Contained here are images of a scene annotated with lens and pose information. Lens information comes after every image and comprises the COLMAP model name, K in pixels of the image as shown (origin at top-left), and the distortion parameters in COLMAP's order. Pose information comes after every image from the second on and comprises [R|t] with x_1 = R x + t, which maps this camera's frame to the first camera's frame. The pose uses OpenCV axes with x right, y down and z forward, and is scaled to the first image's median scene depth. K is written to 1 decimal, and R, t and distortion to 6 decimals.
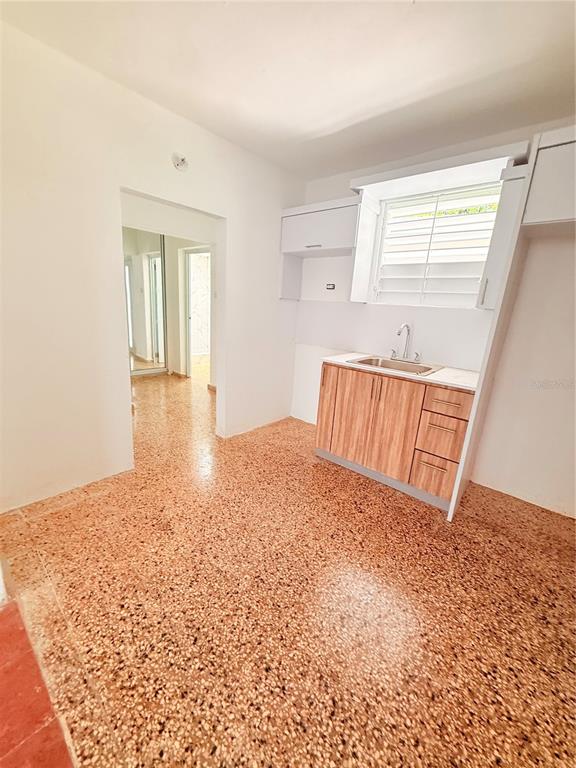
lens RADIAL K [[308.1, 0, 289.0], [0, 308.1, 383.6], [0, 0, 1]] dist [-0.001620, 0.000640]
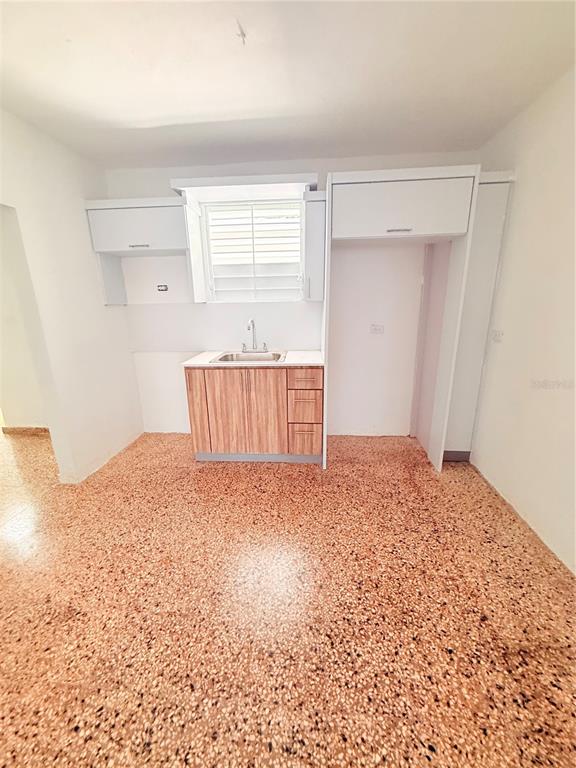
lens RADIAL K [[308.1, 0, 286.5], [0, 308.1, 383.1], [0, 0, 1]] dist [-0.001620, 0.000640]
pose [[0.798977, -0.229684, 0.555770, -0.221967], [0.214555, 0.972240, 0.093353, -0.050949], [-0.561784, 0.044656, 0.826078, 0.015611]]
